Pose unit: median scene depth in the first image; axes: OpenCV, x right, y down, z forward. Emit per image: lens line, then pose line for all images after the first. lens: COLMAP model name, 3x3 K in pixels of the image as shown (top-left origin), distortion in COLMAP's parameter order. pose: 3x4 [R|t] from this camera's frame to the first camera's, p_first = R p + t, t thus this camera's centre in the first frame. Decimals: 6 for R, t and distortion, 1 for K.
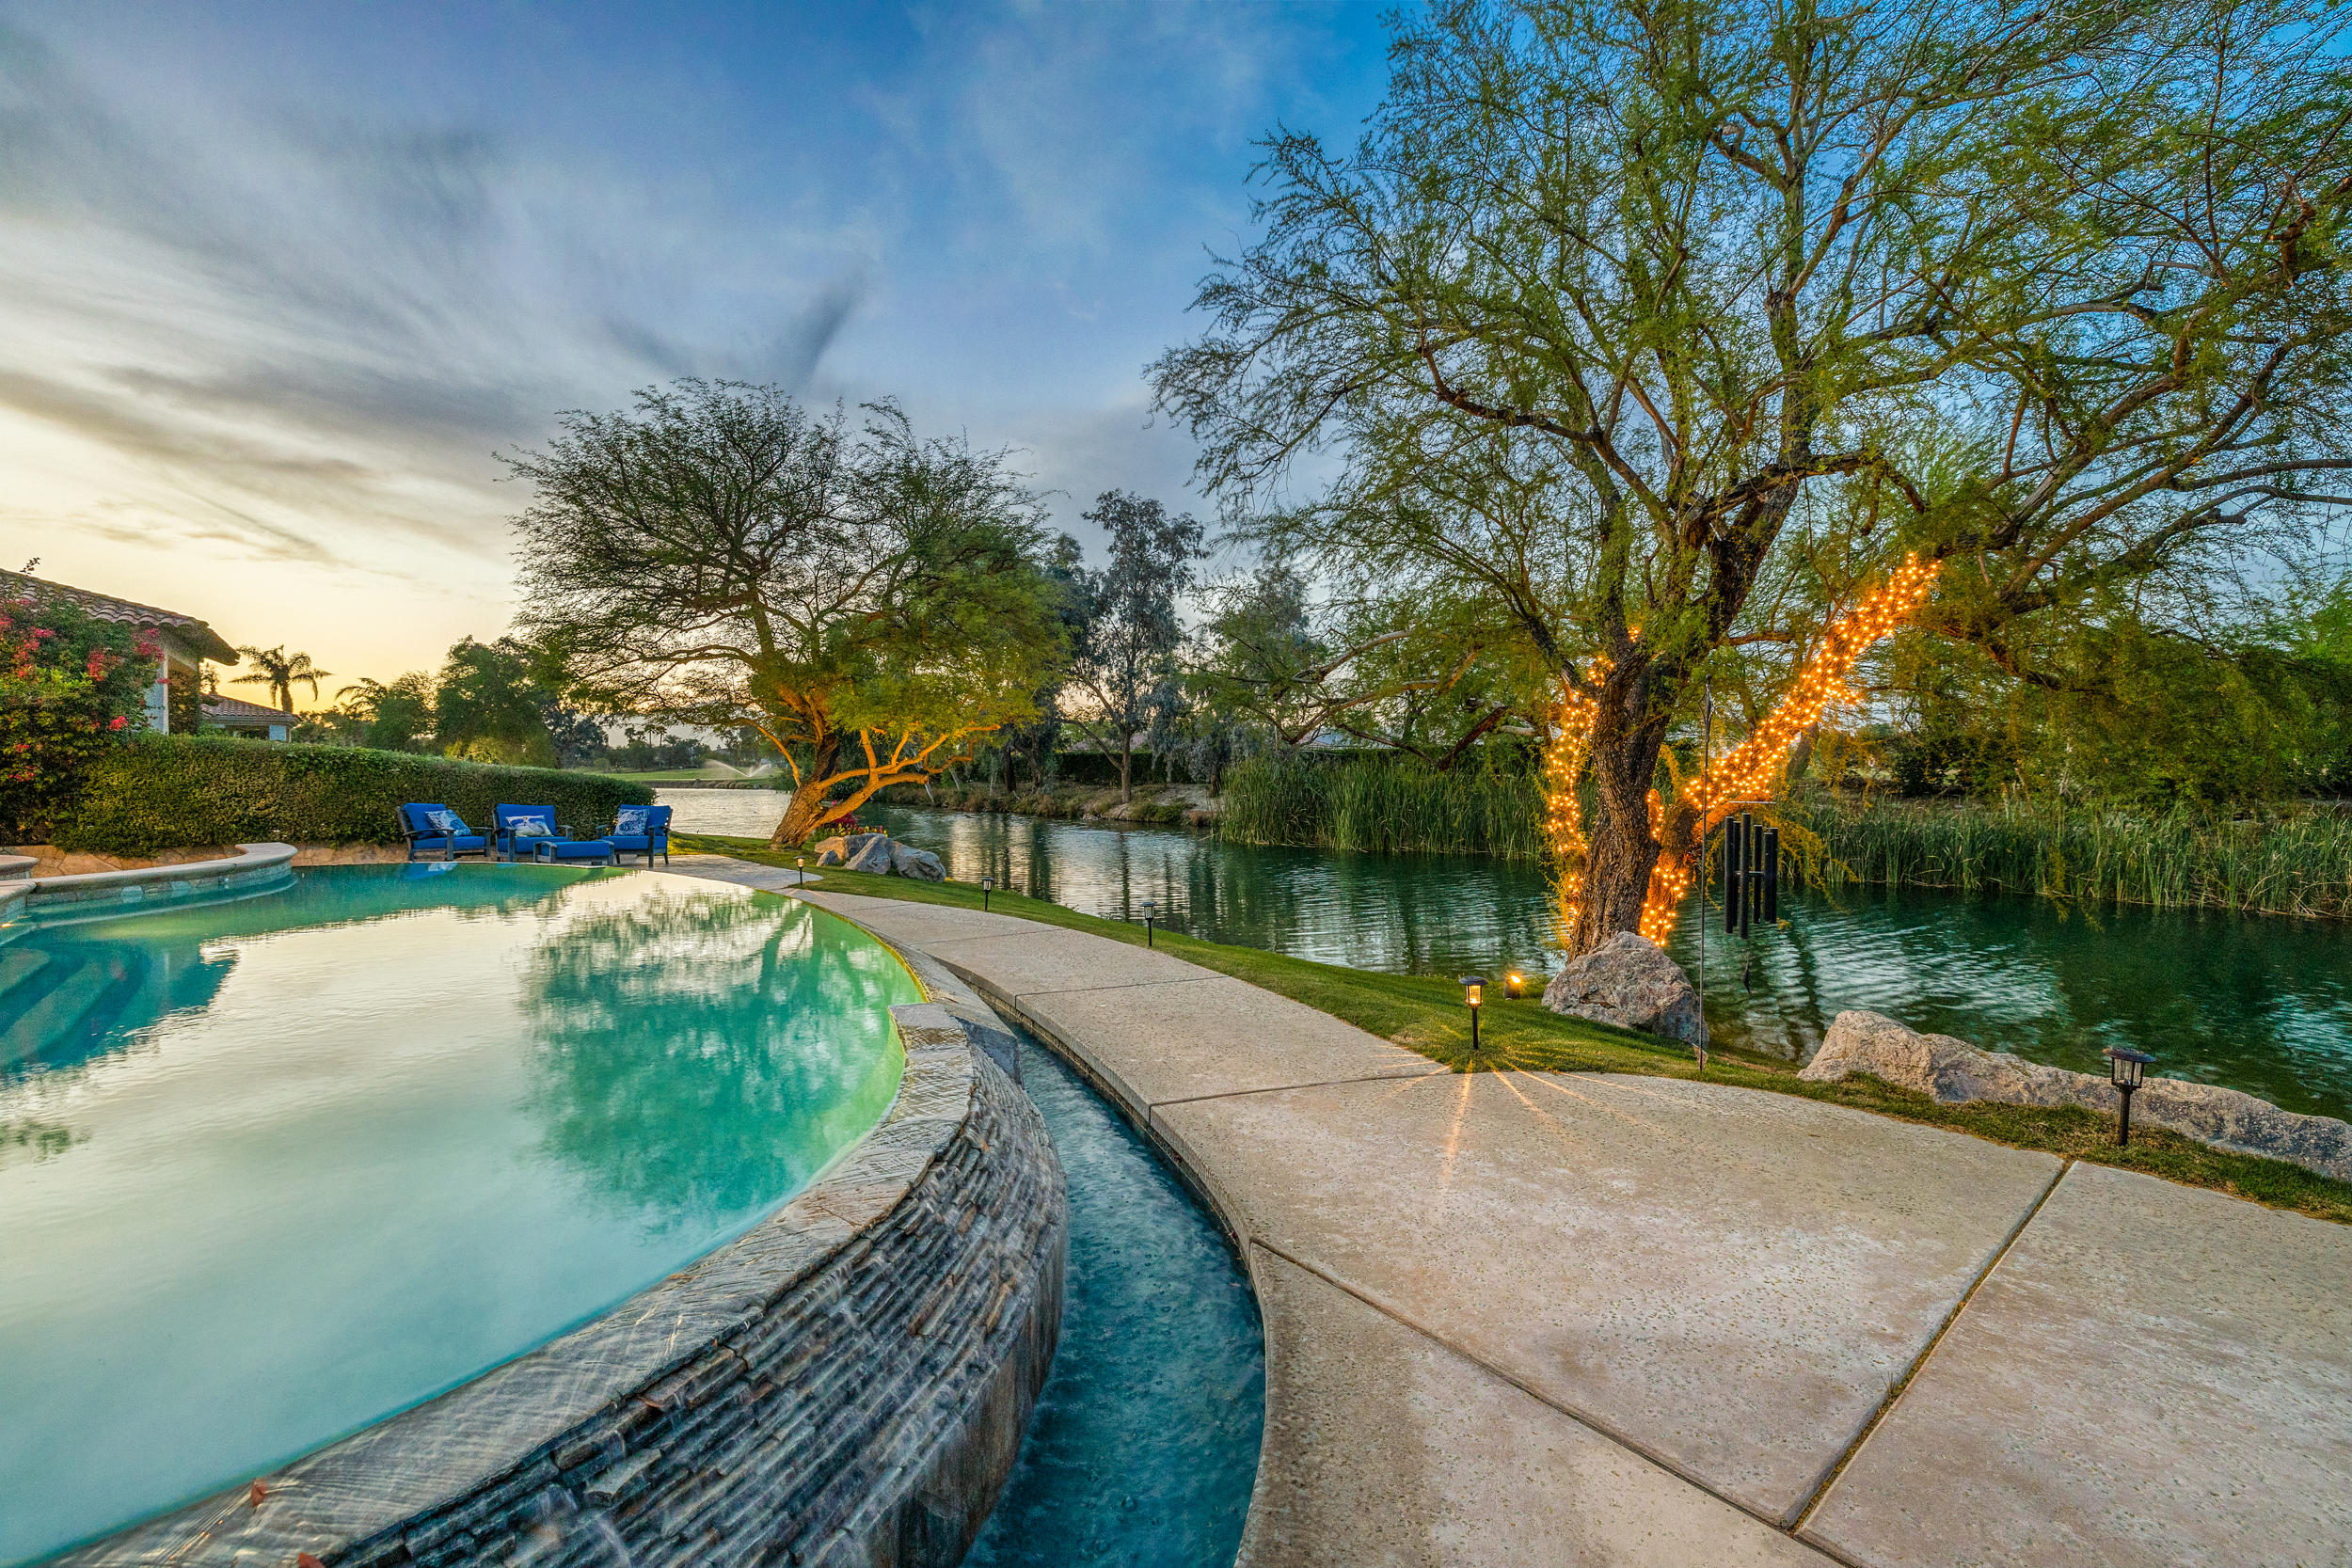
lens RADIAL K [[983.8, 0, 1176.0], [0, 983.8, 784.0], [0, 0, 1]] dist [0.000650, -0.000100]
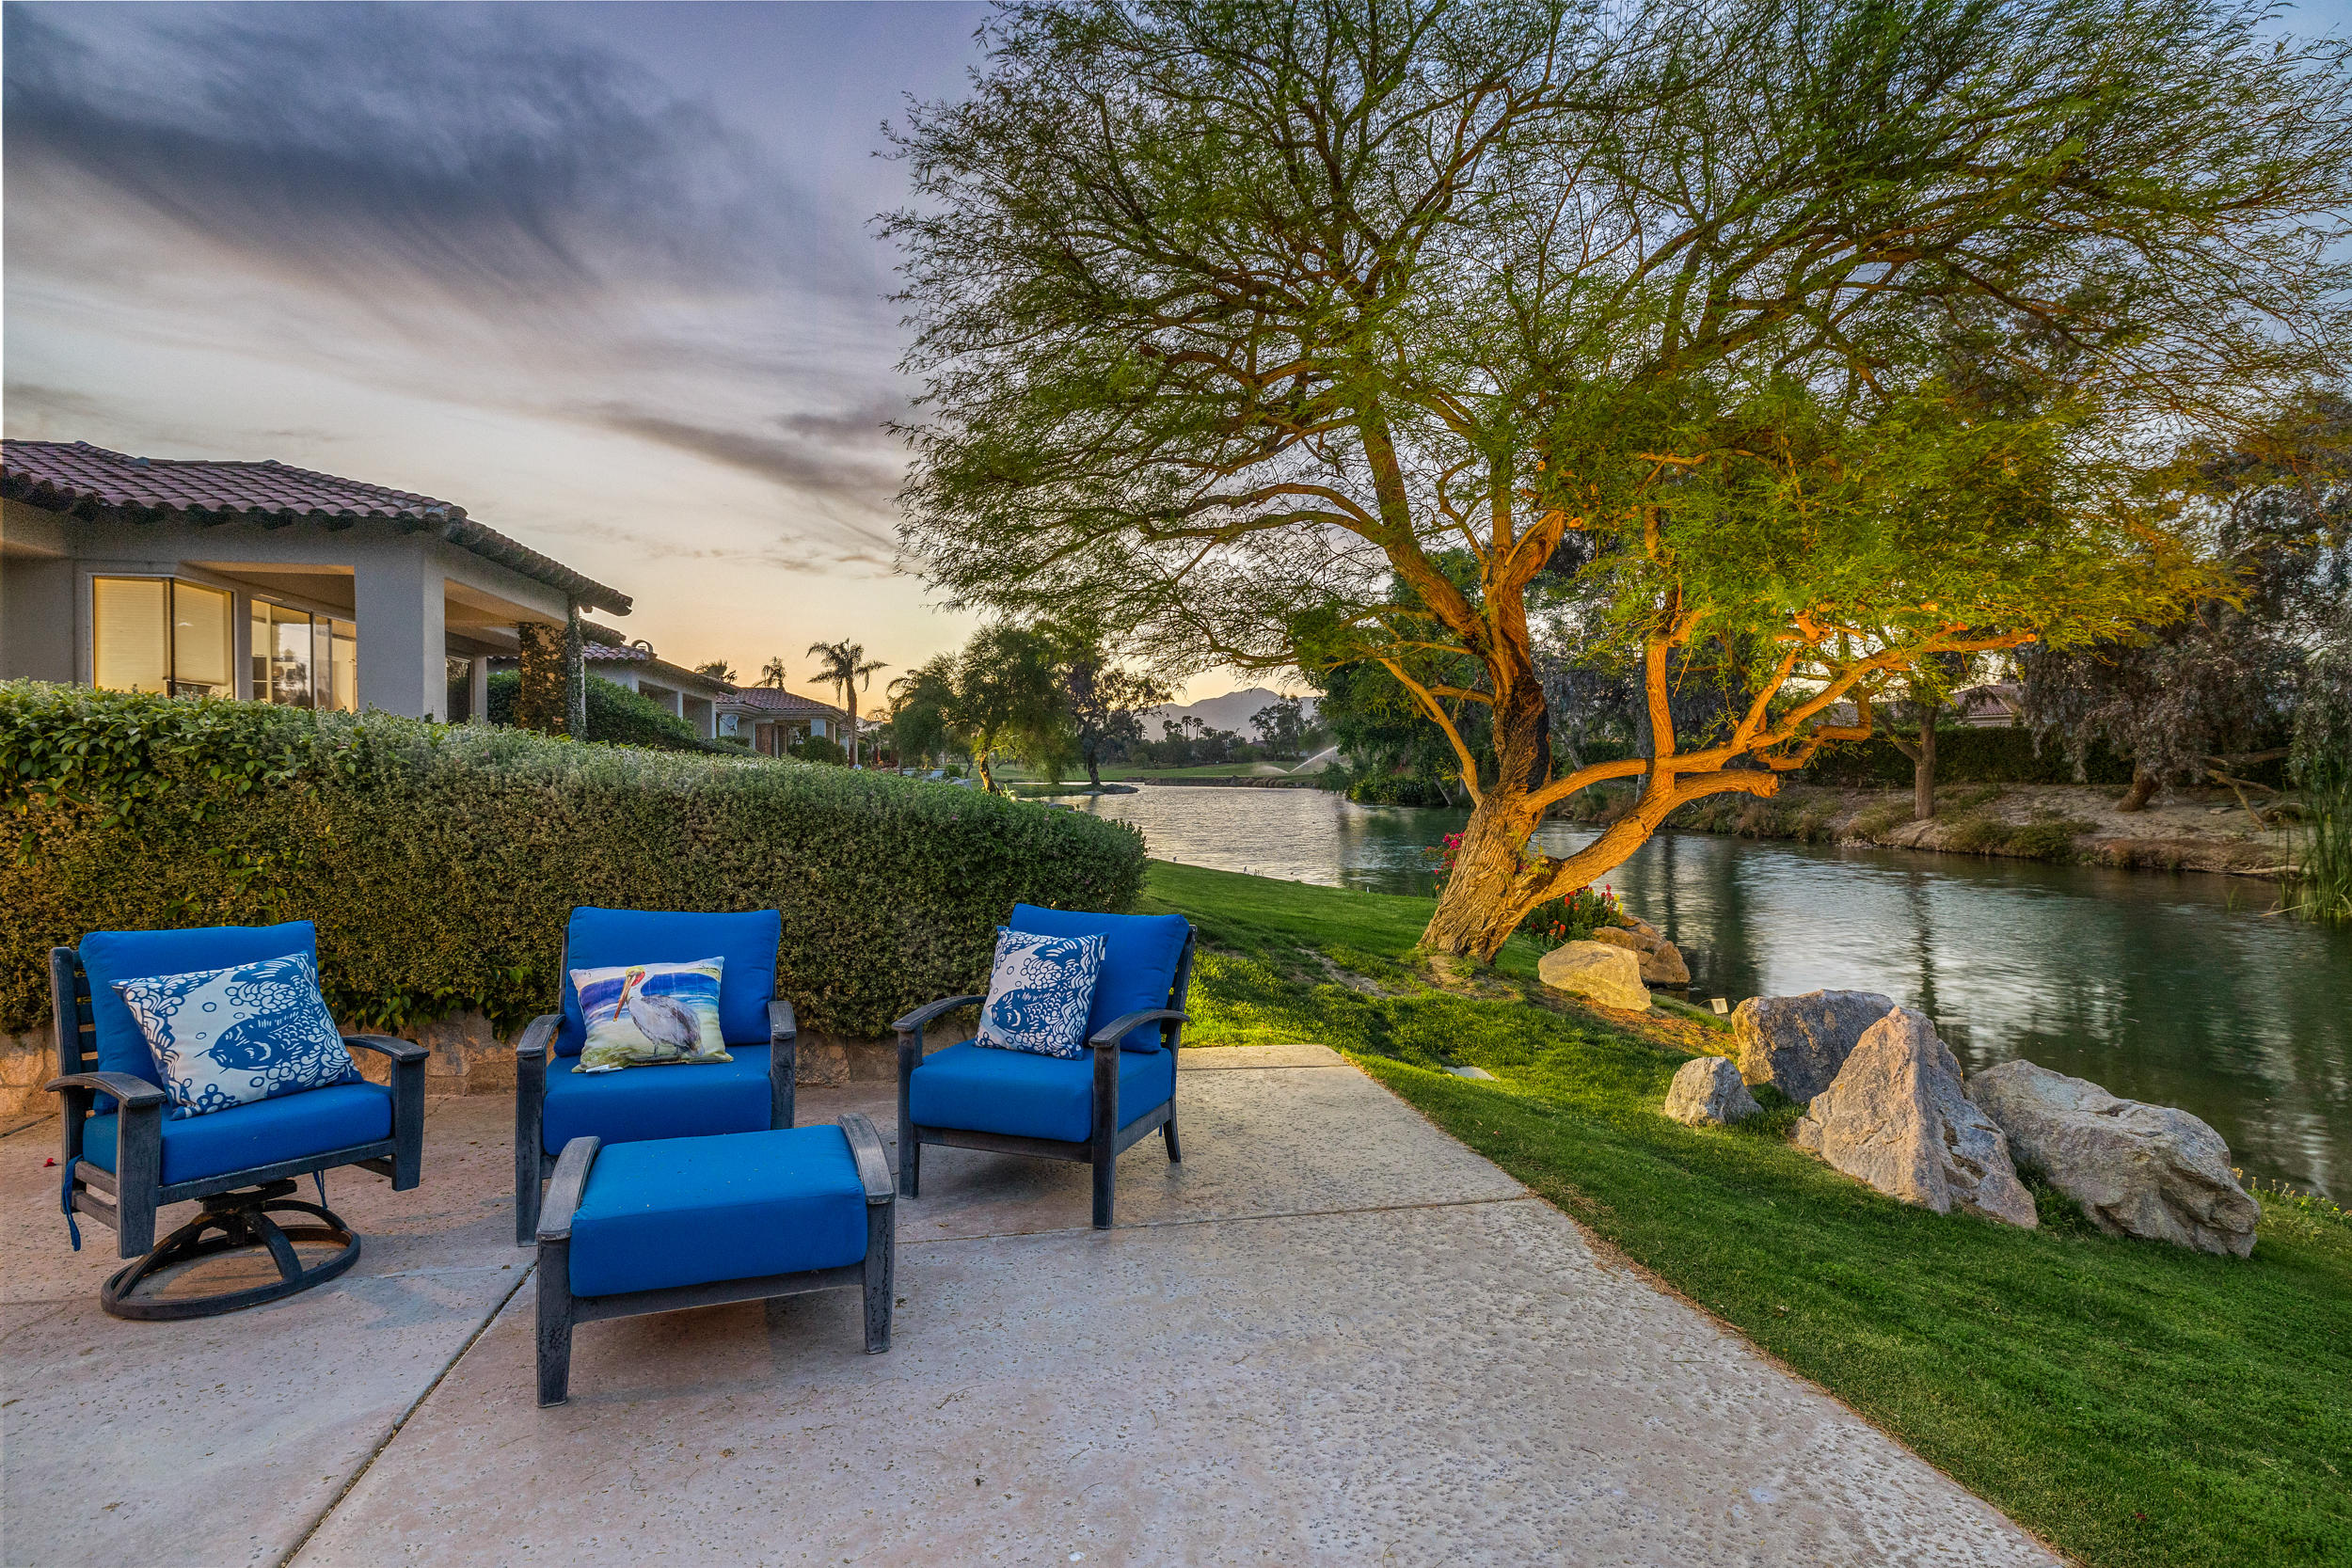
lens RADIAL K [[1162.5, 0, 1176.0], [0, 1162.5, 784.0], [0, 0, 1]] dist [-0.000172, 0.000010]
pose [[0.876882, 0.000954, -0.480704, -0.246322], [0.000688, 0.999995, 0.003240, -0.007107], [0.480705, -0.003171, 0.876877, 0.486528]]
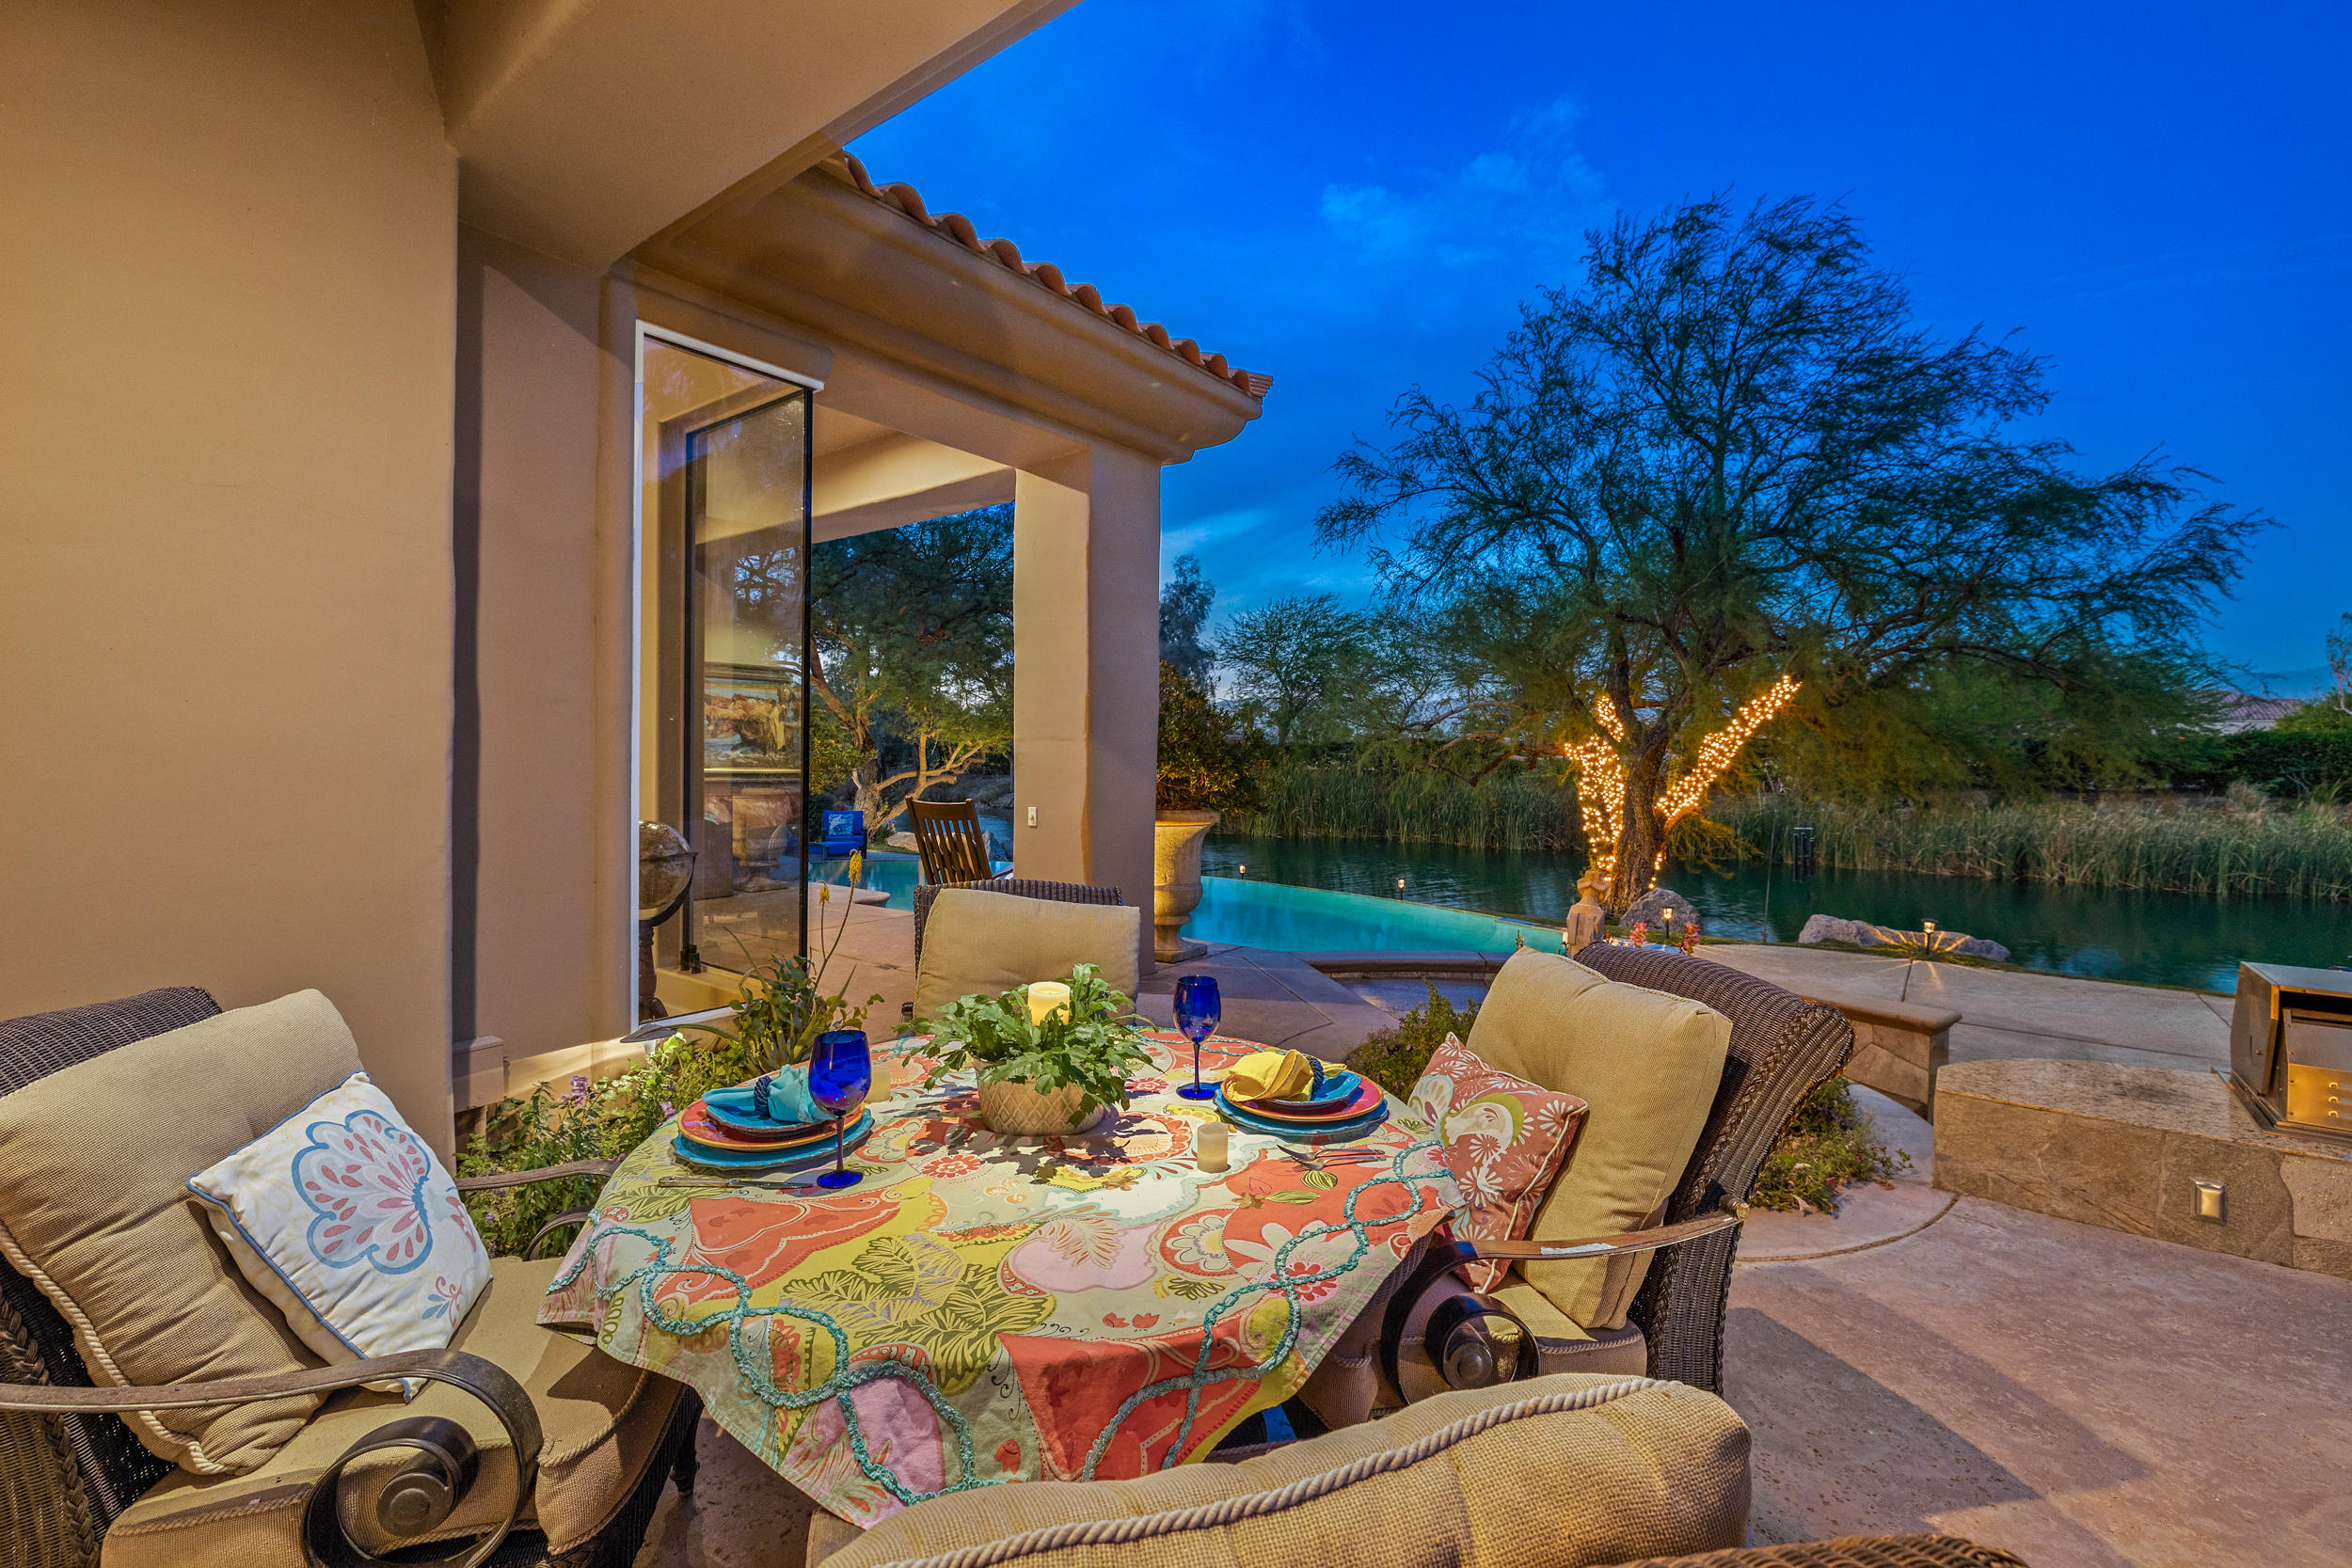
lens RADIAL K [[1005.9, 0, 1173.4], [0, 1005.9, 768.6], [0, 0, 1]] dist [0.000212, 0.000003]
pose [[0.977137, 0.001952, 0.212600, -0.261449], [-0.002812, 0.999989, 0.003745, -0.023733], [-0.212590, -0.004257, 0.977132, -0.199627]]
